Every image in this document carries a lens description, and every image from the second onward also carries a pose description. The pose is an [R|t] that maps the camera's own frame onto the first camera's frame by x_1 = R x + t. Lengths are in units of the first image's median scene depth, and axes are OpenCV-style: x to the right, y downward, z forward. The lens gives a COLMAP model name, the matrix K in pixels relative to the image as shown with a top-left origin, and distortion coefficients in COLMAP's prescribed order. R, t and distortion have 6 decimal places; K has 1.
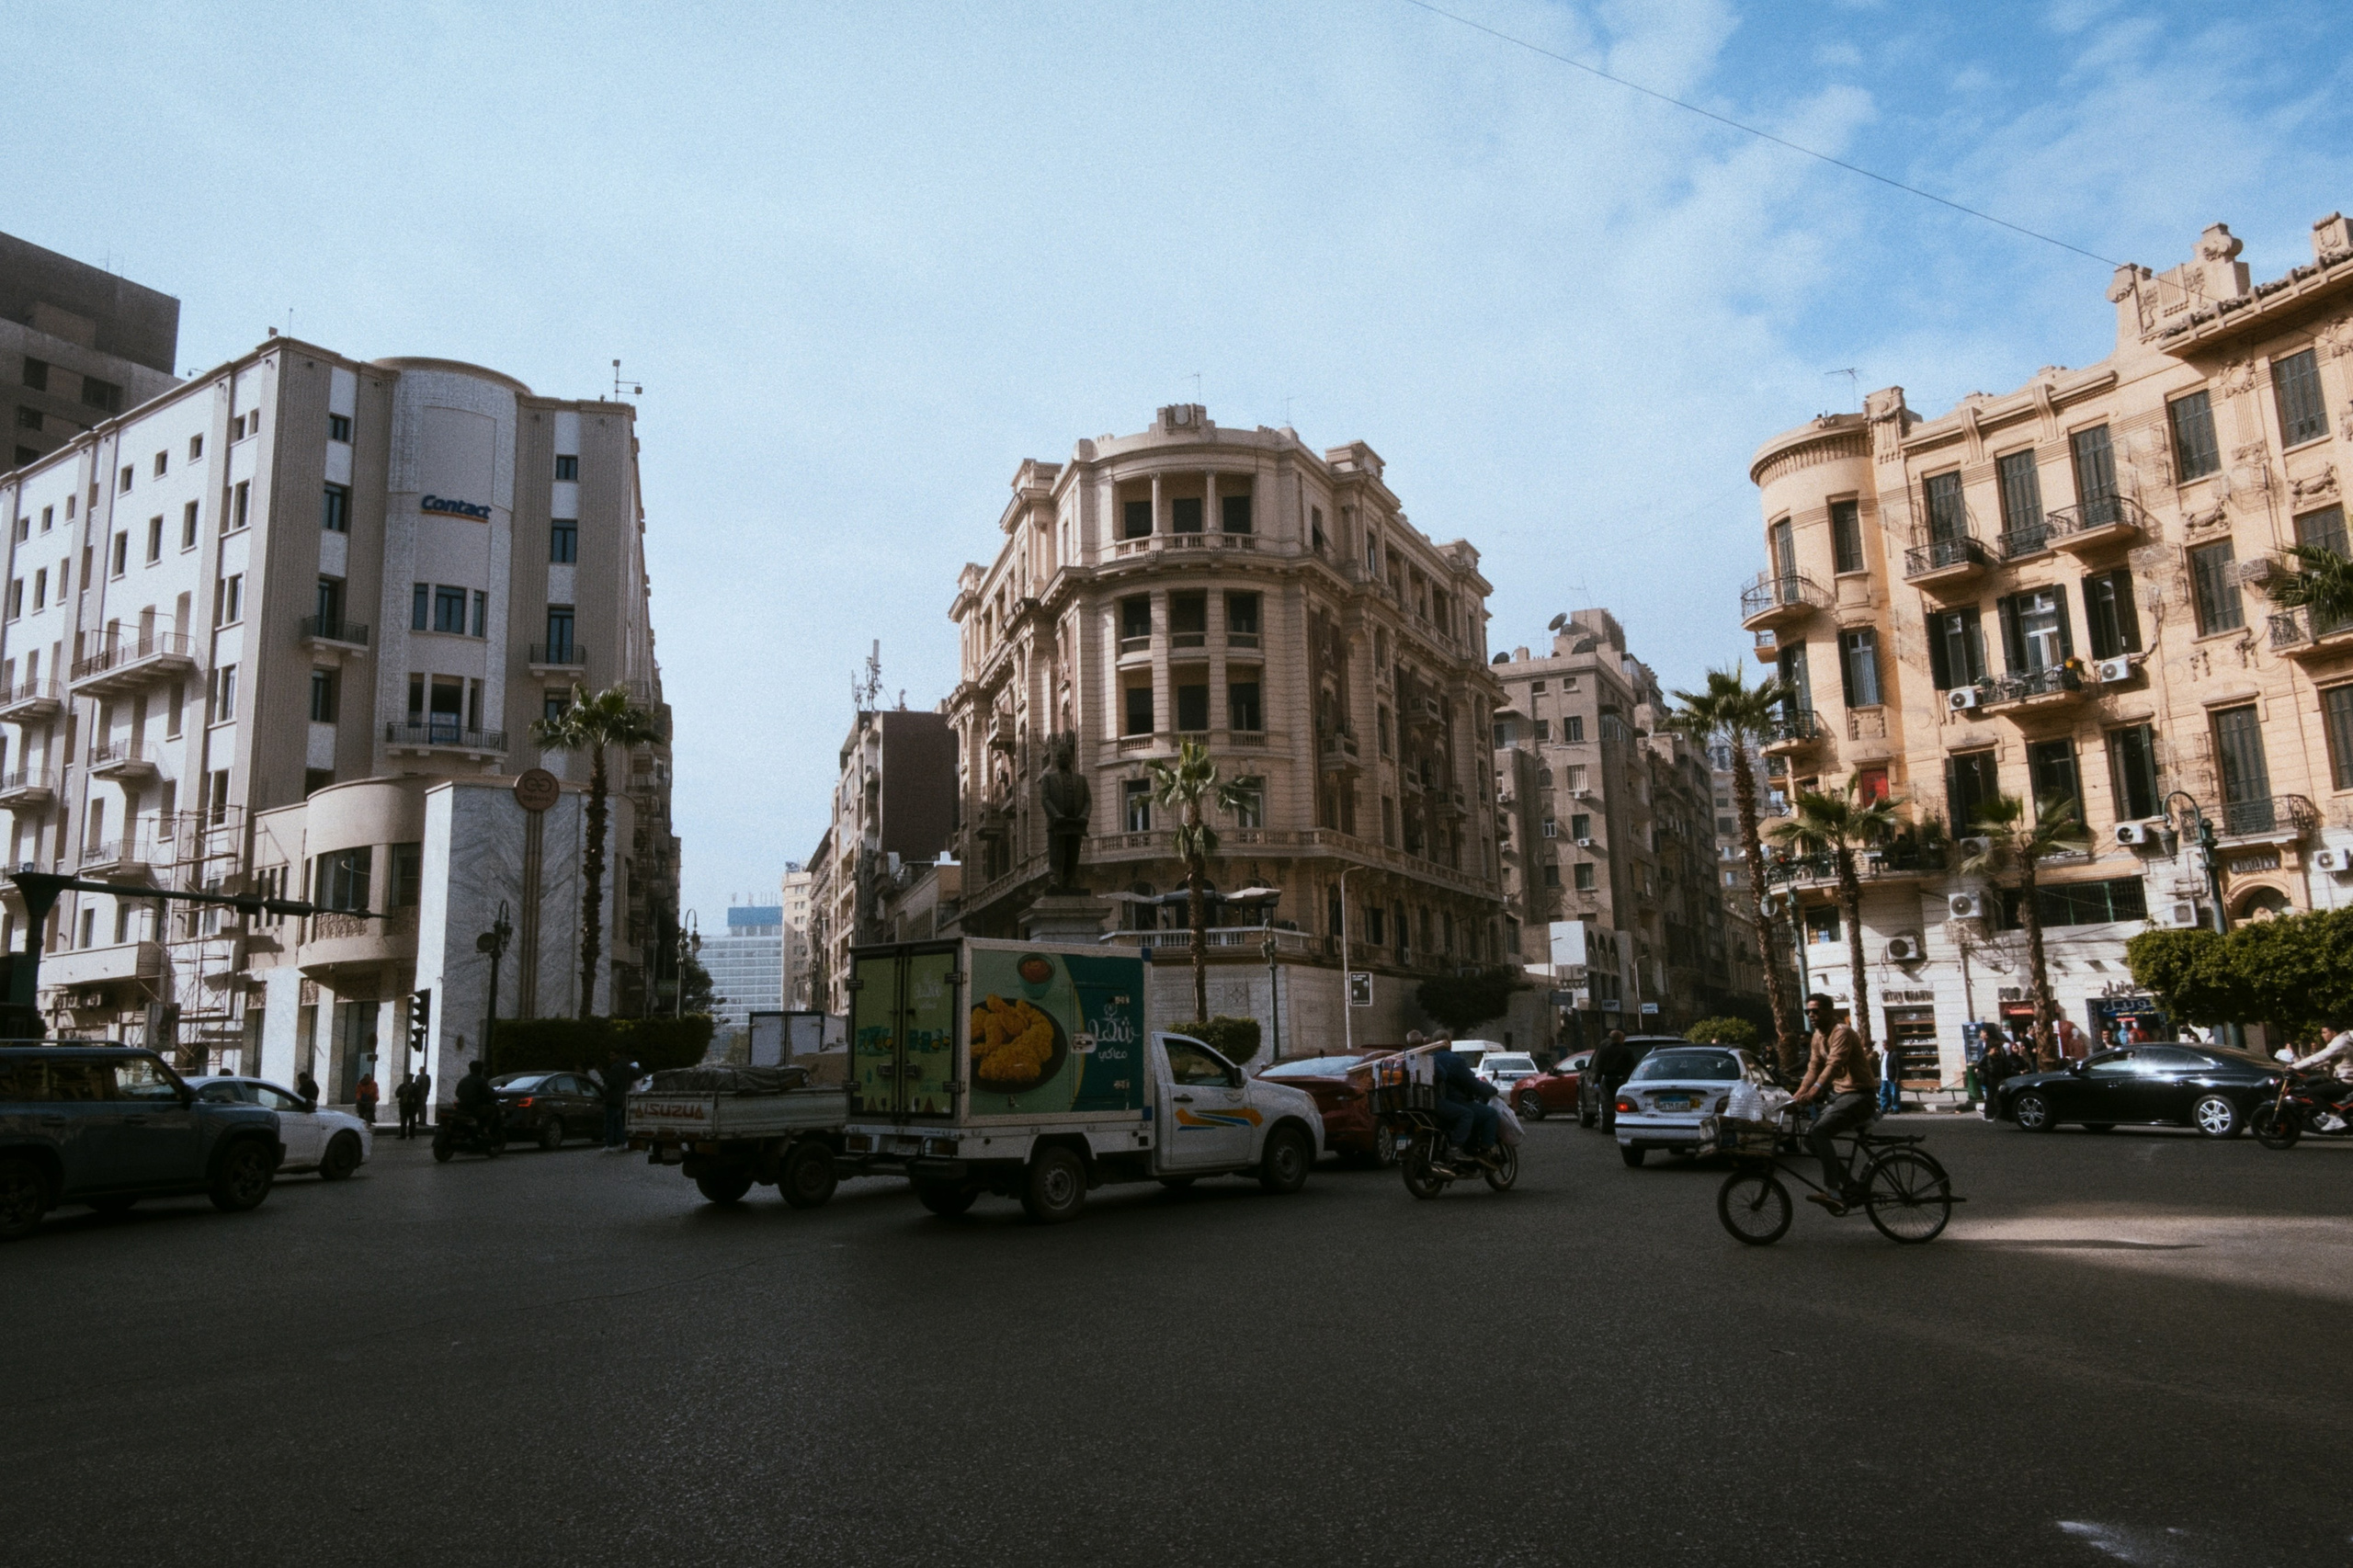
lens RADIAL K [[1695.7, 0, 1157.6], [0, 1695.7, 745.8], [0, 0, 1]] dist [0.031415, -0.034839]
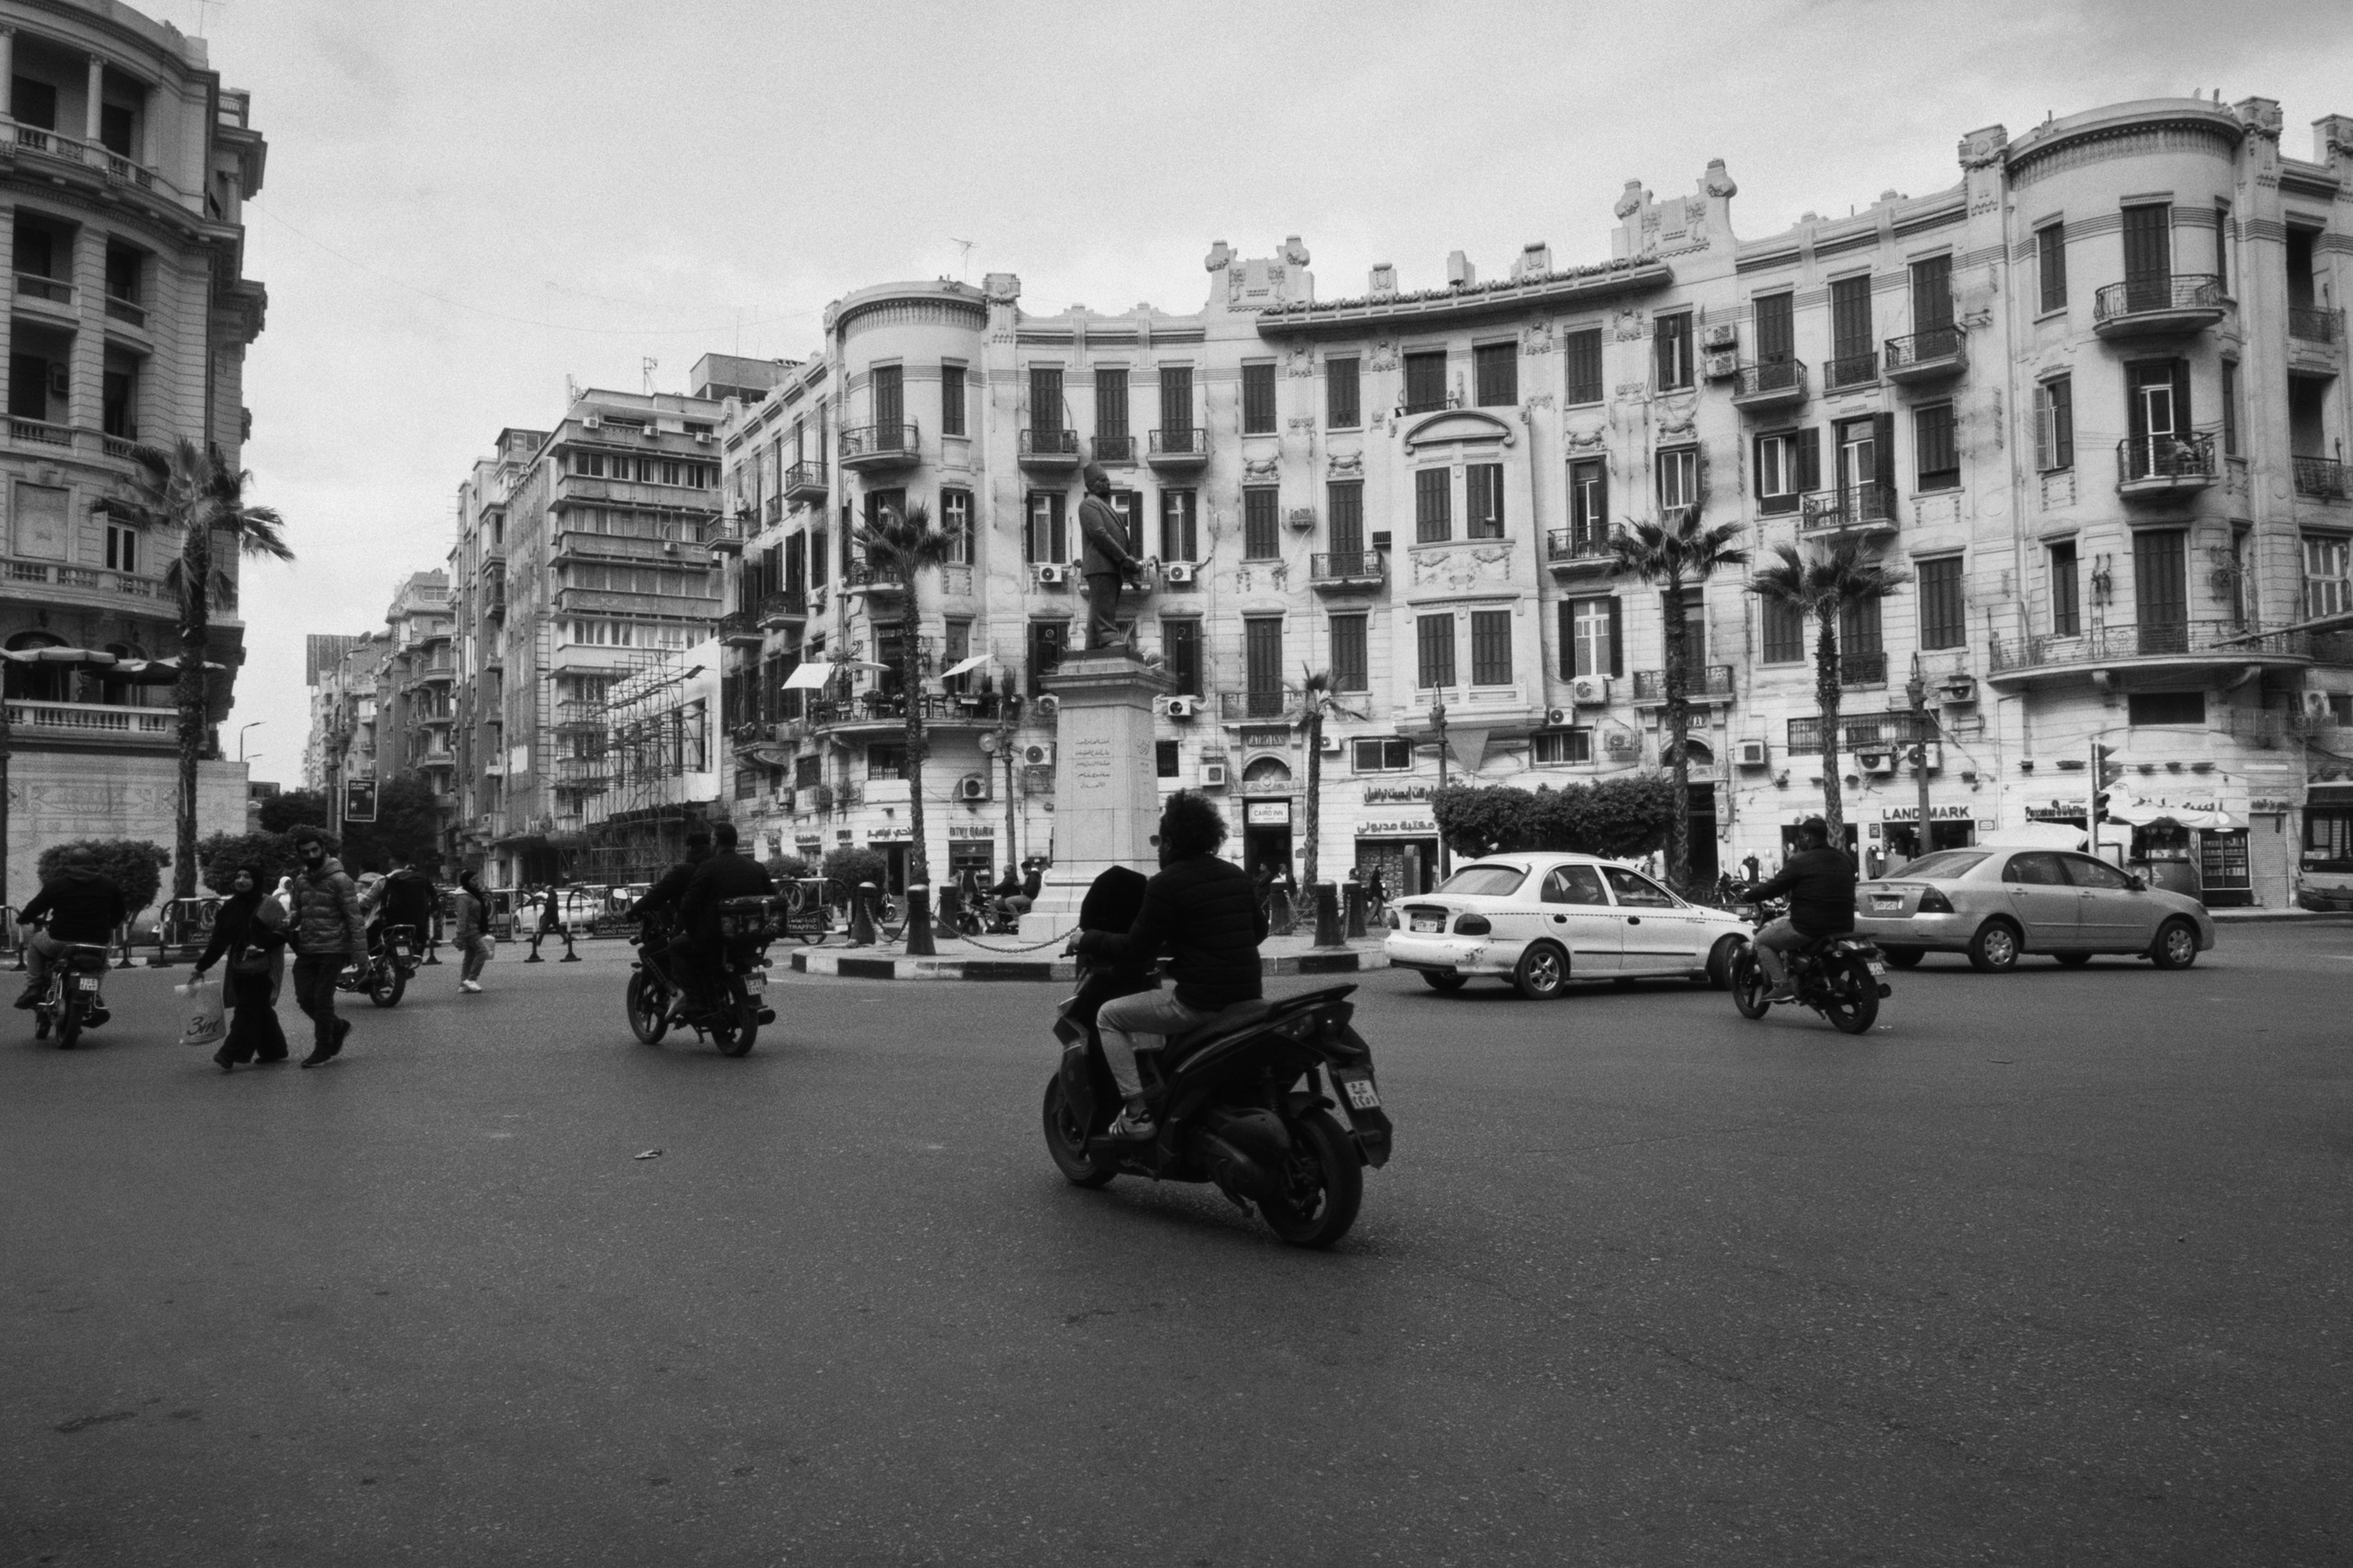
lens RADIAL K [[1636.3, 0, 1176.5], [0, 1636.3, 784.0], [0, 0, 1]] dist [0.006659, -0.002010]
pose [[0.552725, 0.061094, 0.831121, -0.310426], [-0.151220, 0.988105, 0.027933, 0.055920], [-0.819529, -0.141122, 0.555390, 0.256806]]
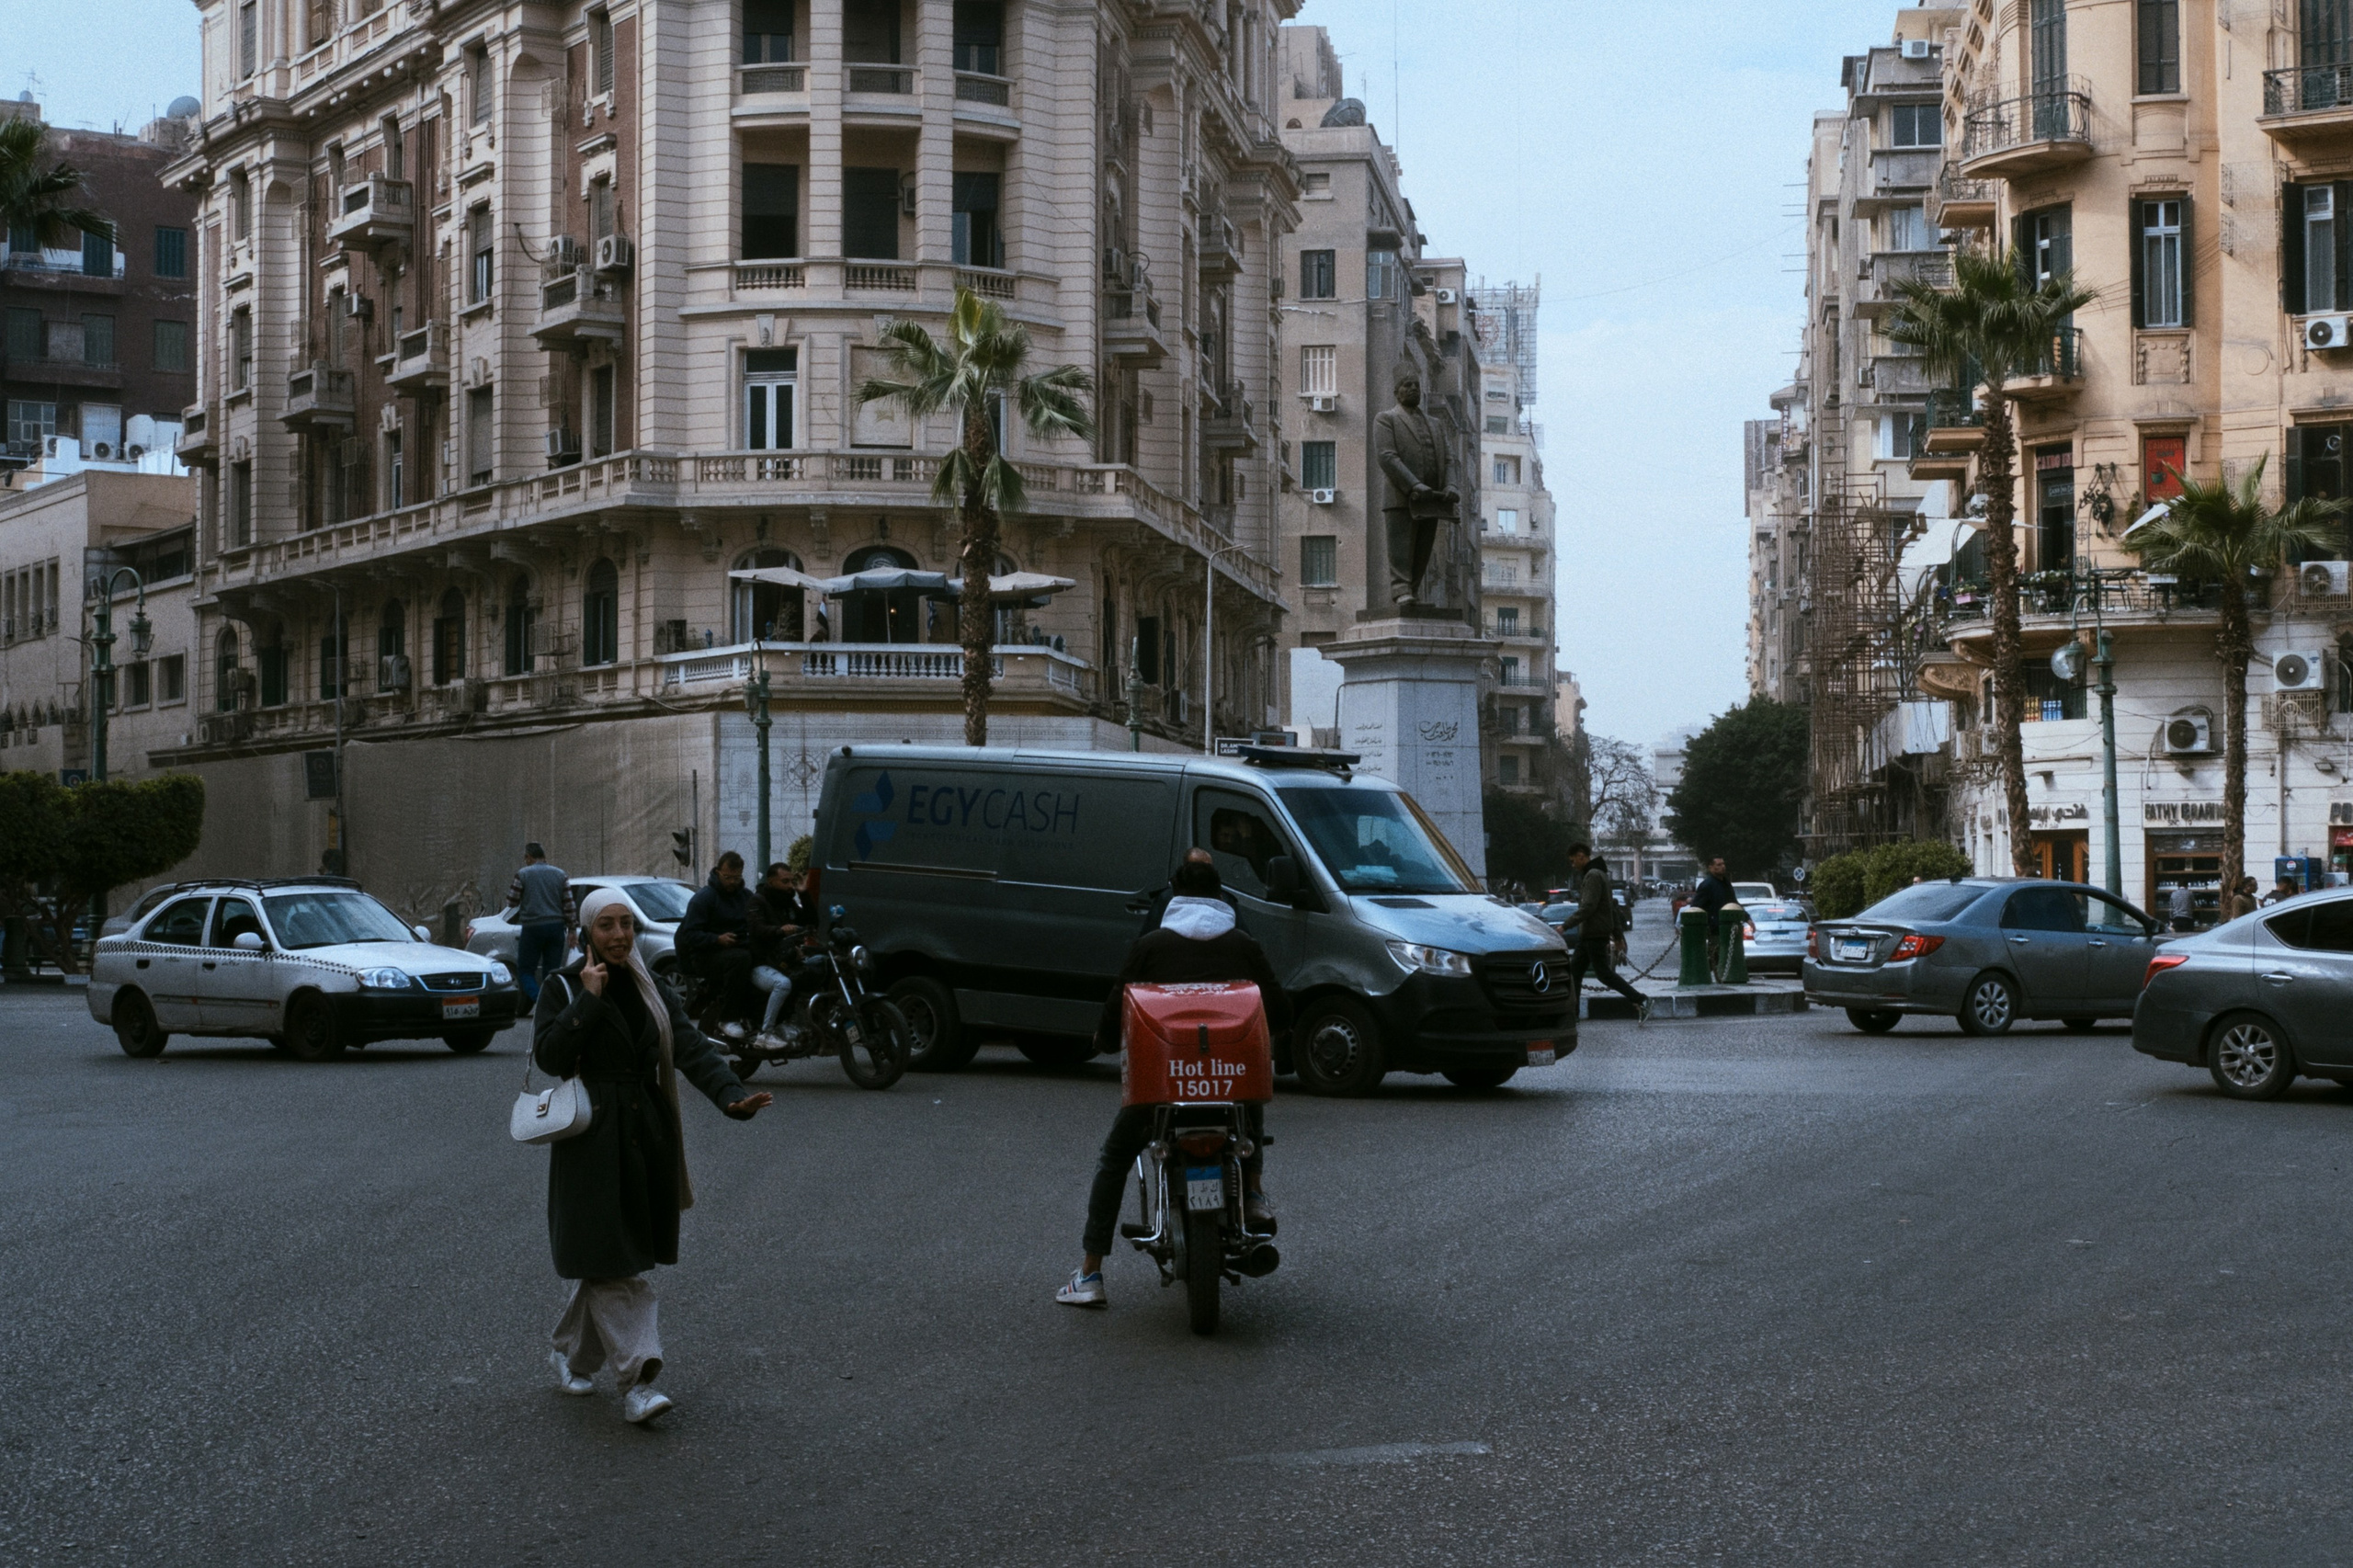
lens RADIAL K [[3607.7, 0, 1194.2], [0, 3607.7, 833.7], [0, 0, 1]] dist [-0.054709, 0.167730]
pose [[0.953657, 0.029214, 0.299475, -0.241323], [-0.077827, 0.985356, 0.151713, -0.011766], [-0.290657, -0.167990, 0.941965, -0.098219]]
